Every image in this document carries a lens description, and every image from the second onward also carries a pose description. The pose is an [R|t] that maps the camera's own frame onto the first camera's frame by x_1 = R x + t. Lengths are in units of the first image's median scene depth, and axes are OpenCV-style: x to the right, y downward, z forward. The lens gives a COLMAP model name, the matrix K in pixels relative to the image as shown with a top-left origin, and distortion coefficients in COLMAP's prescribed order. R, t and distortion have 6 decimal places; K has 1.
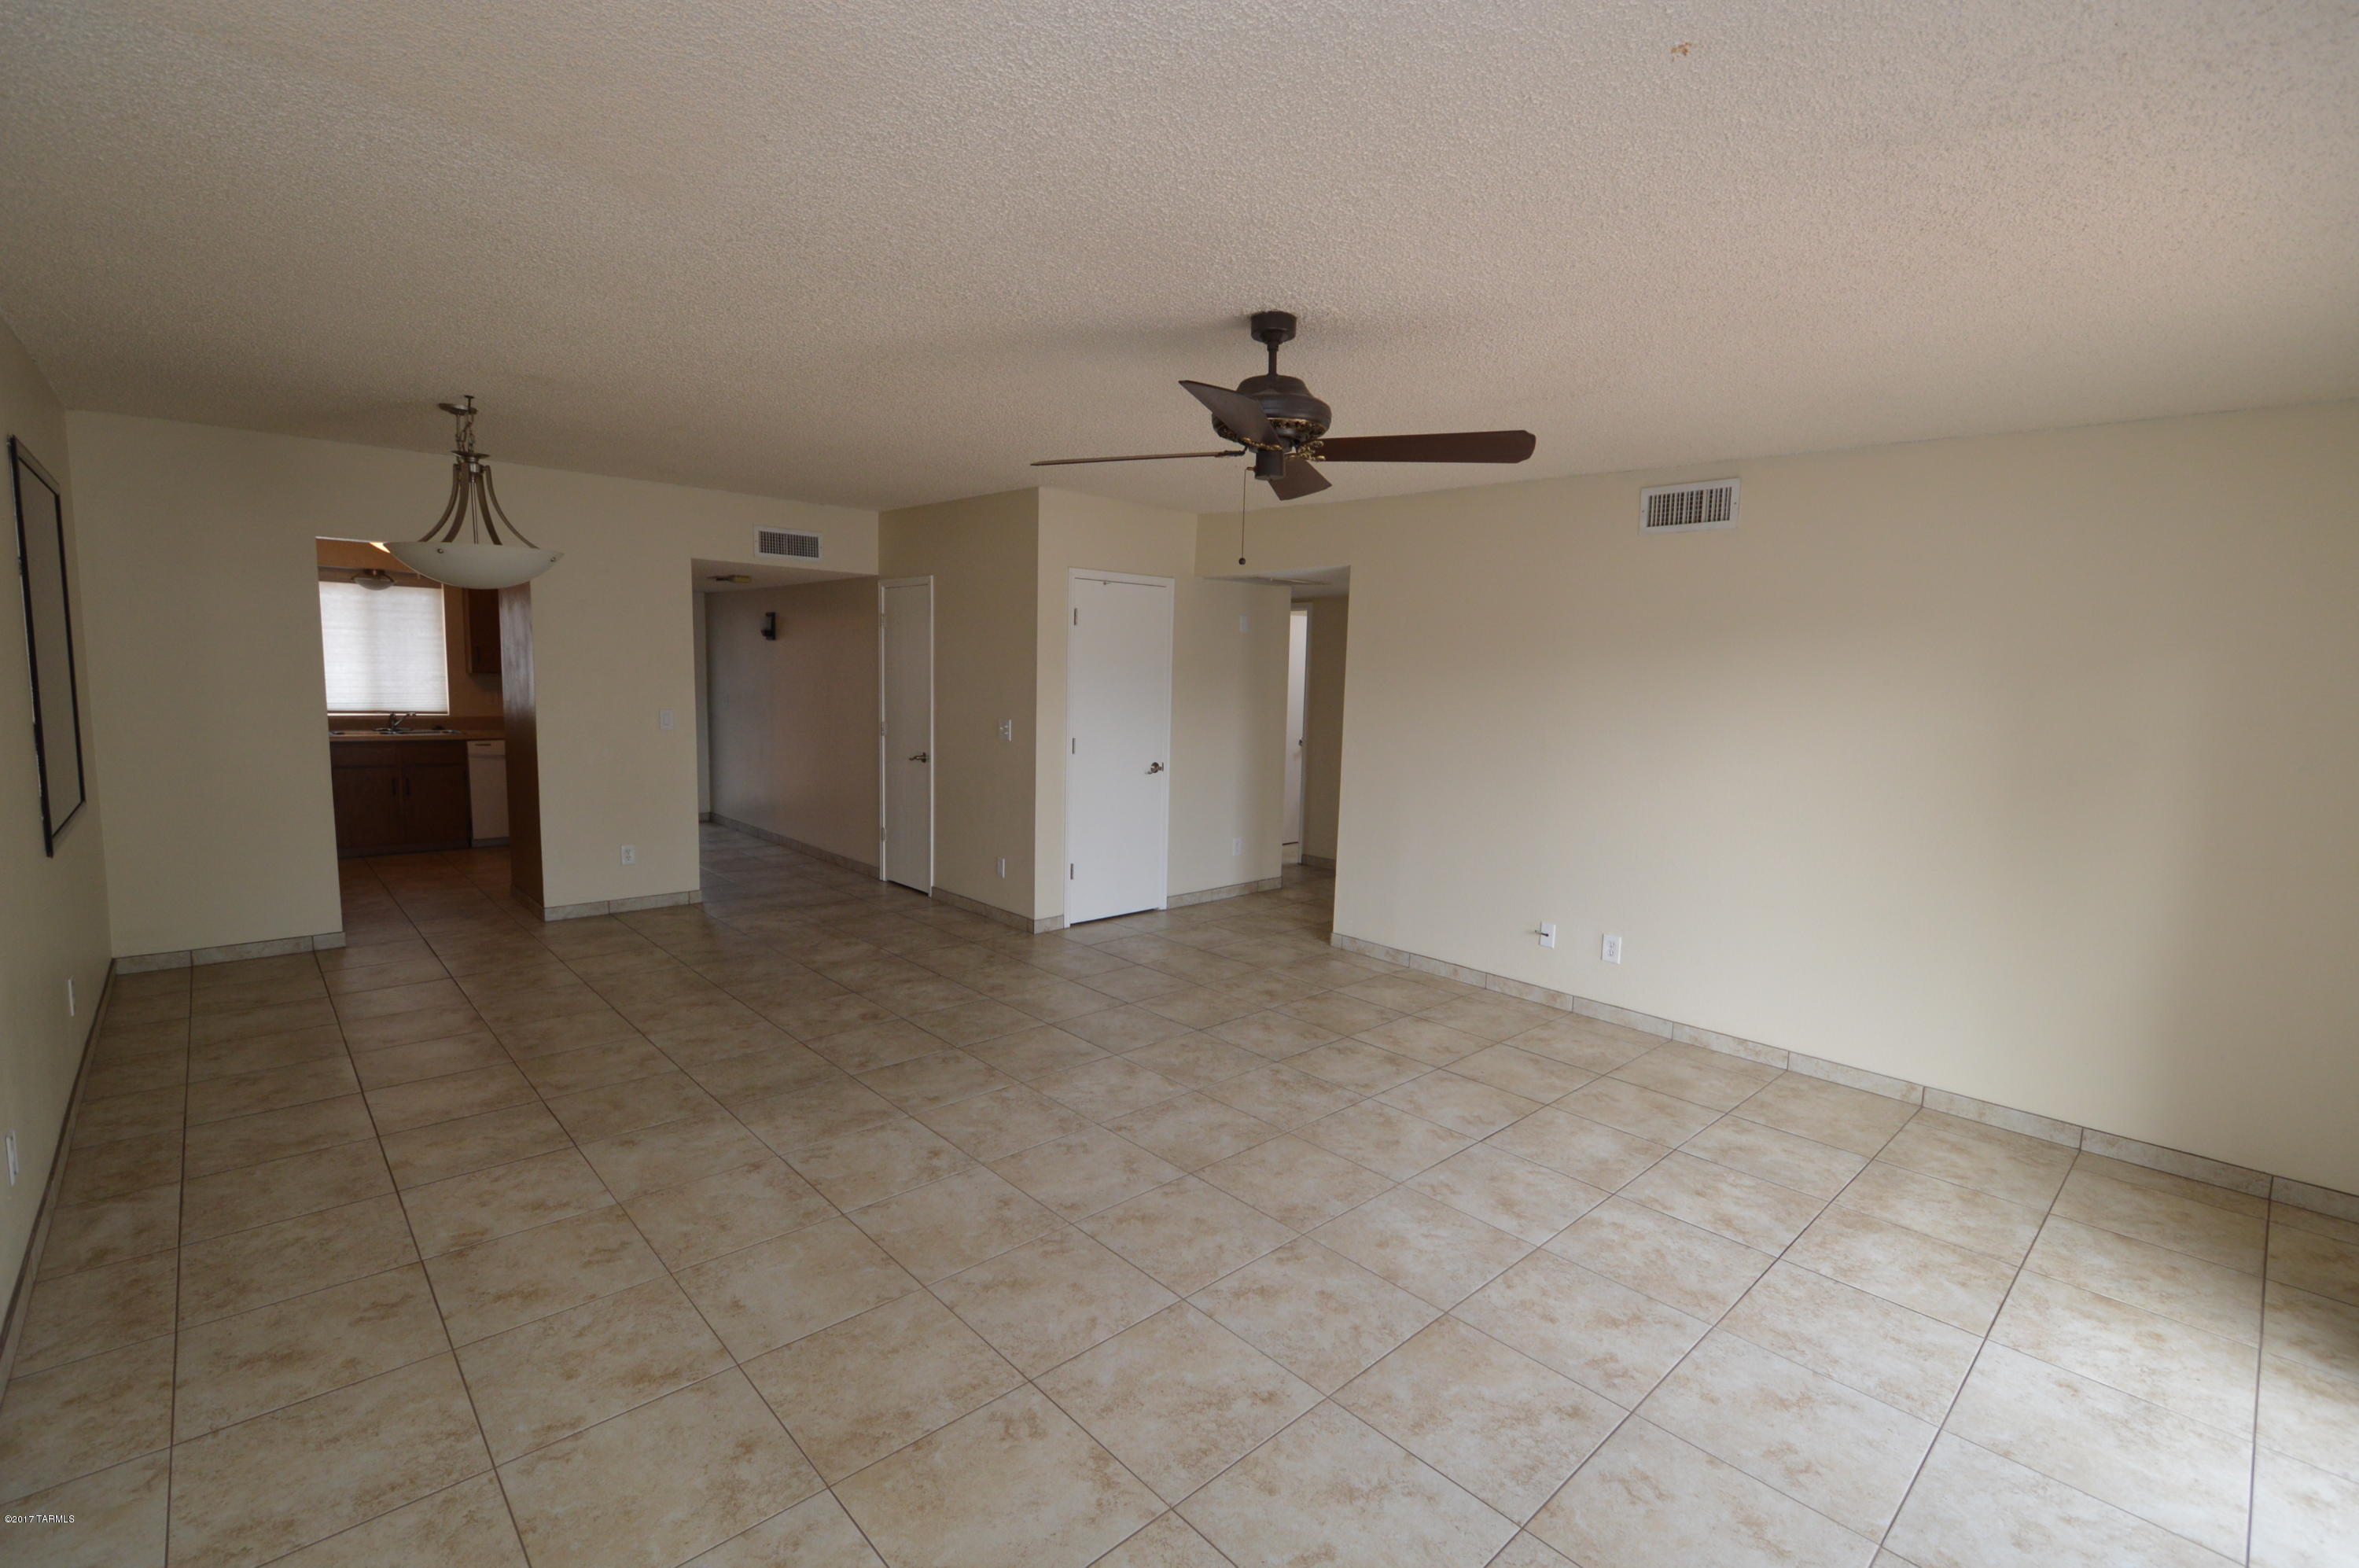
lens RADIAL K [[1037.5, 0, 1176.7], [0, 1037.5, 784.1], [0, 0, 1]] dist [0.011882, -0.011983]
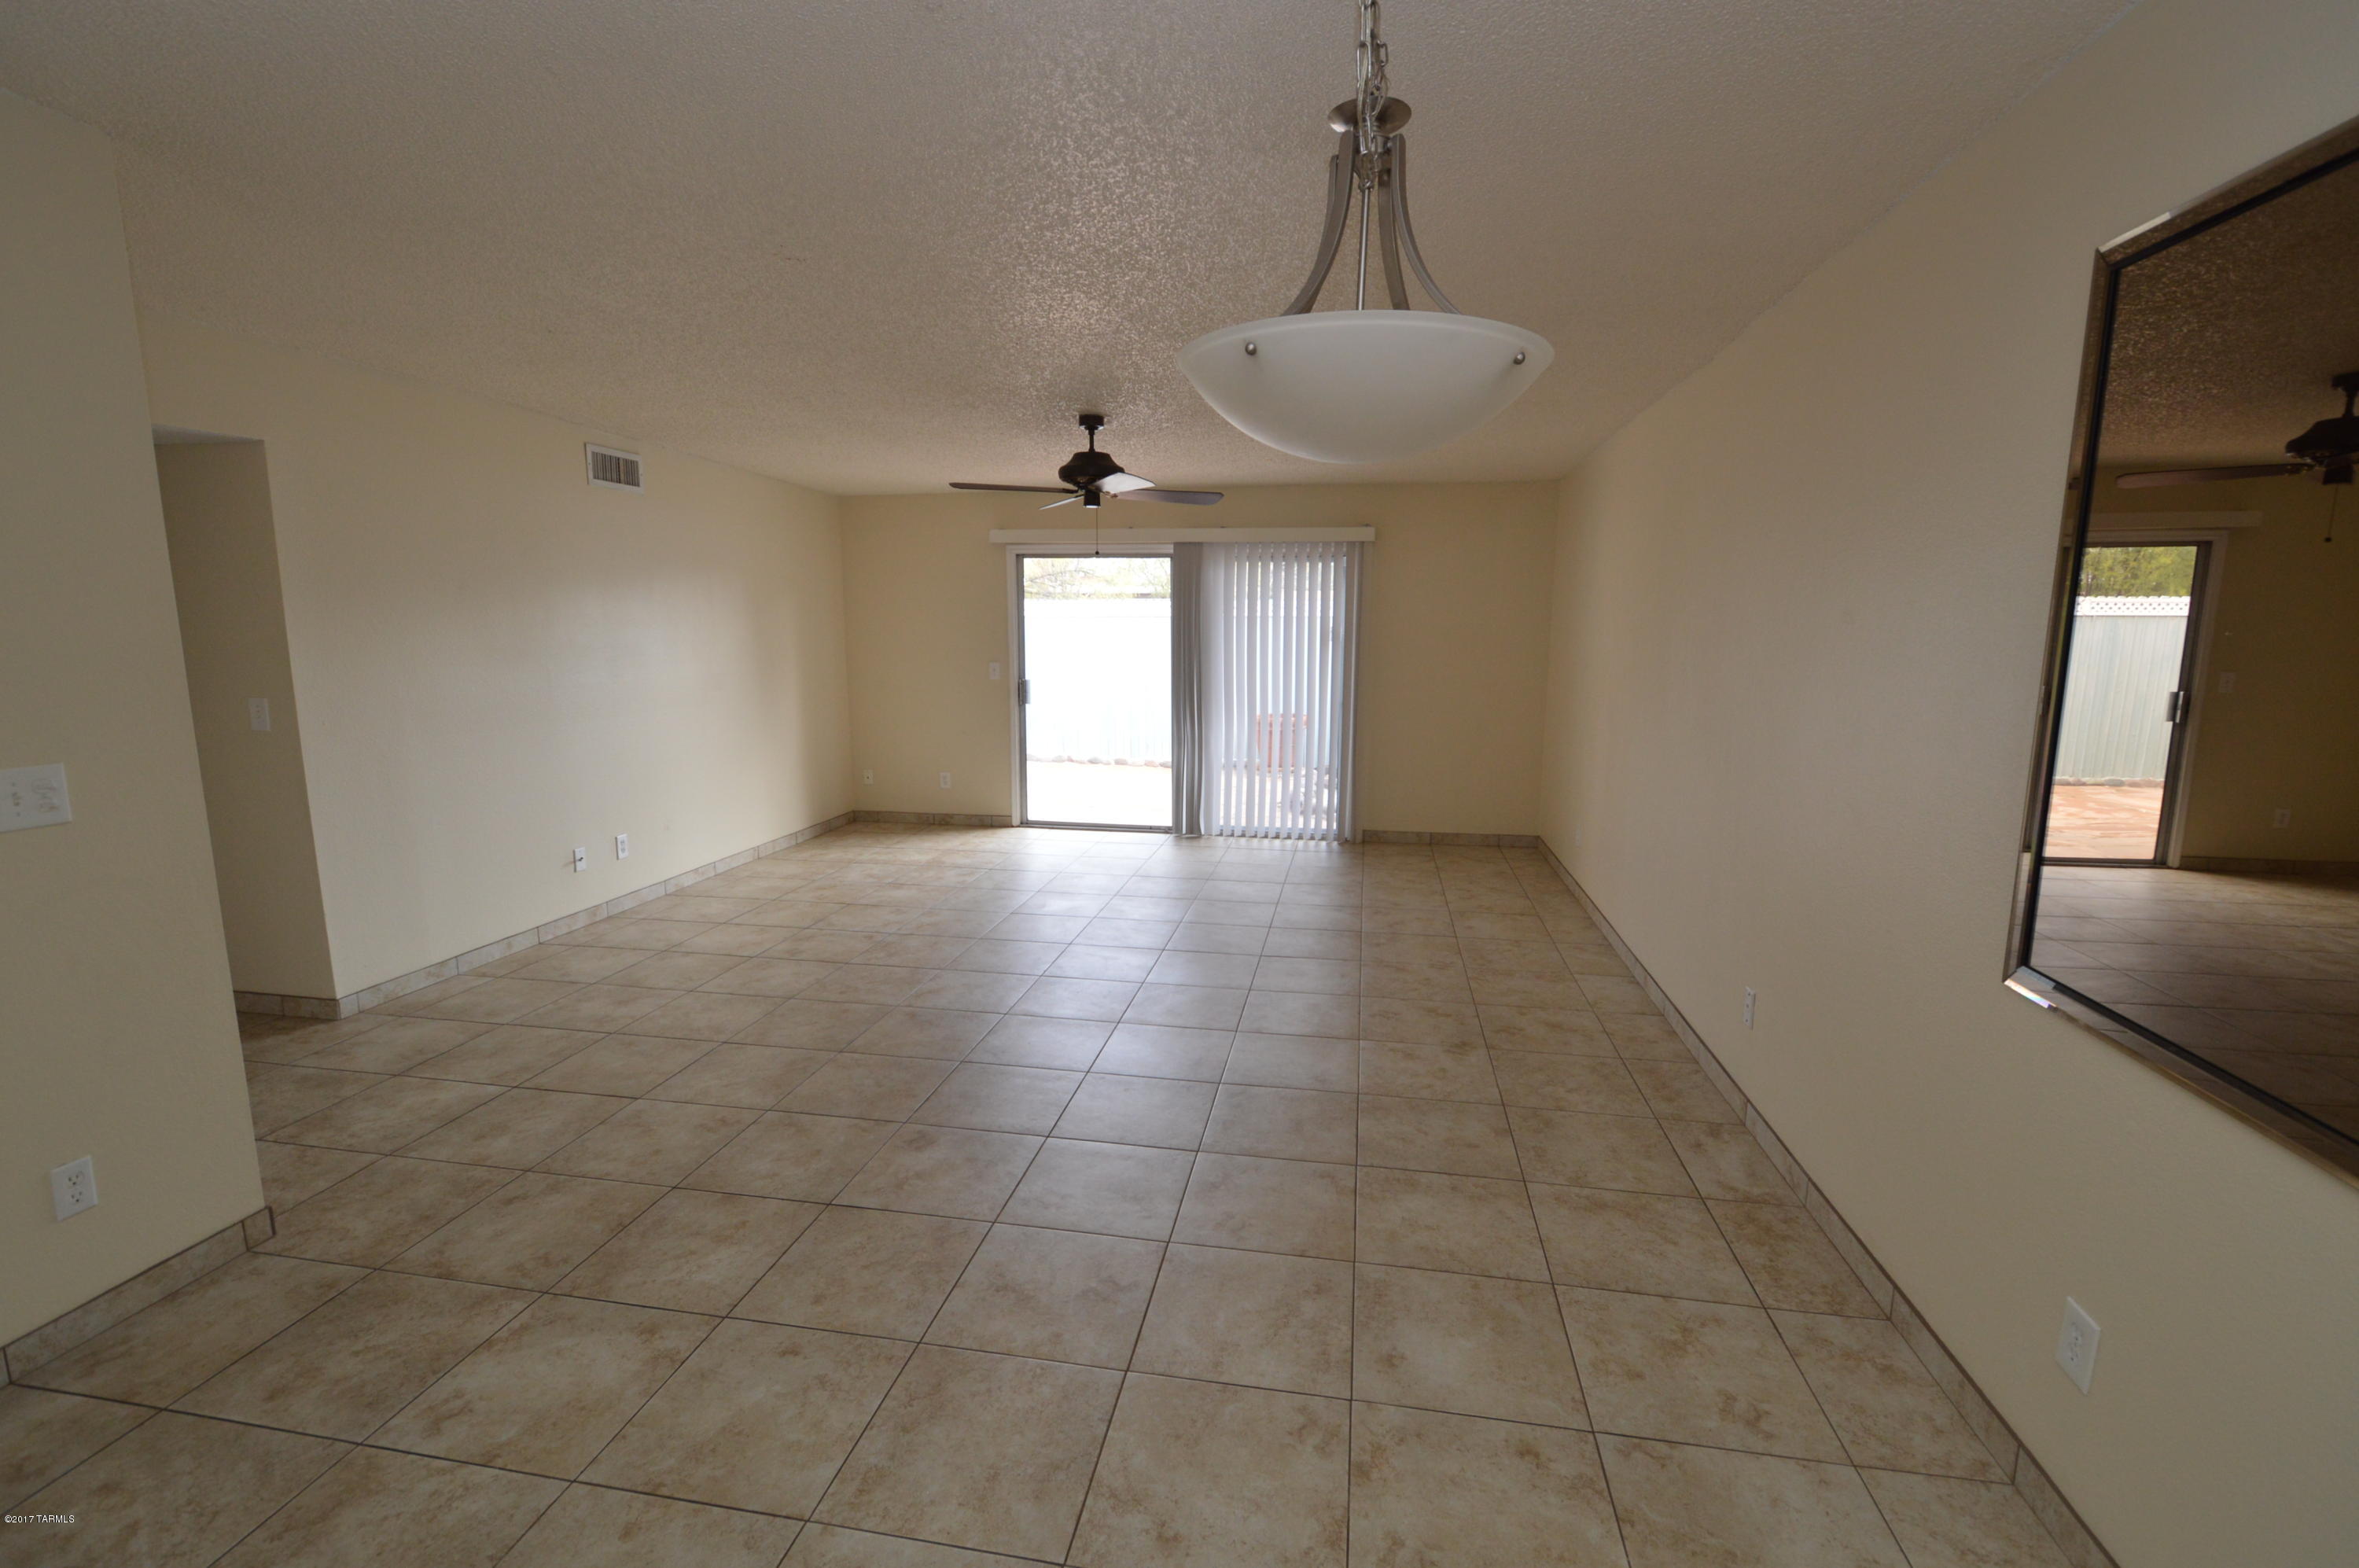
lens RADIAL K [[1037.5, 0, 1176.7], [0, 1037.5, 784.1], [0, 0, 1]] dist [0.011882, -0.011983]
pose [[-0.600577, -0.153371, 0.784720, -0.959854], [0.065941, 0.968587, 0.239774, -0.164636], [-0.796843, 0.195748, -0.571597, 1.304110]]
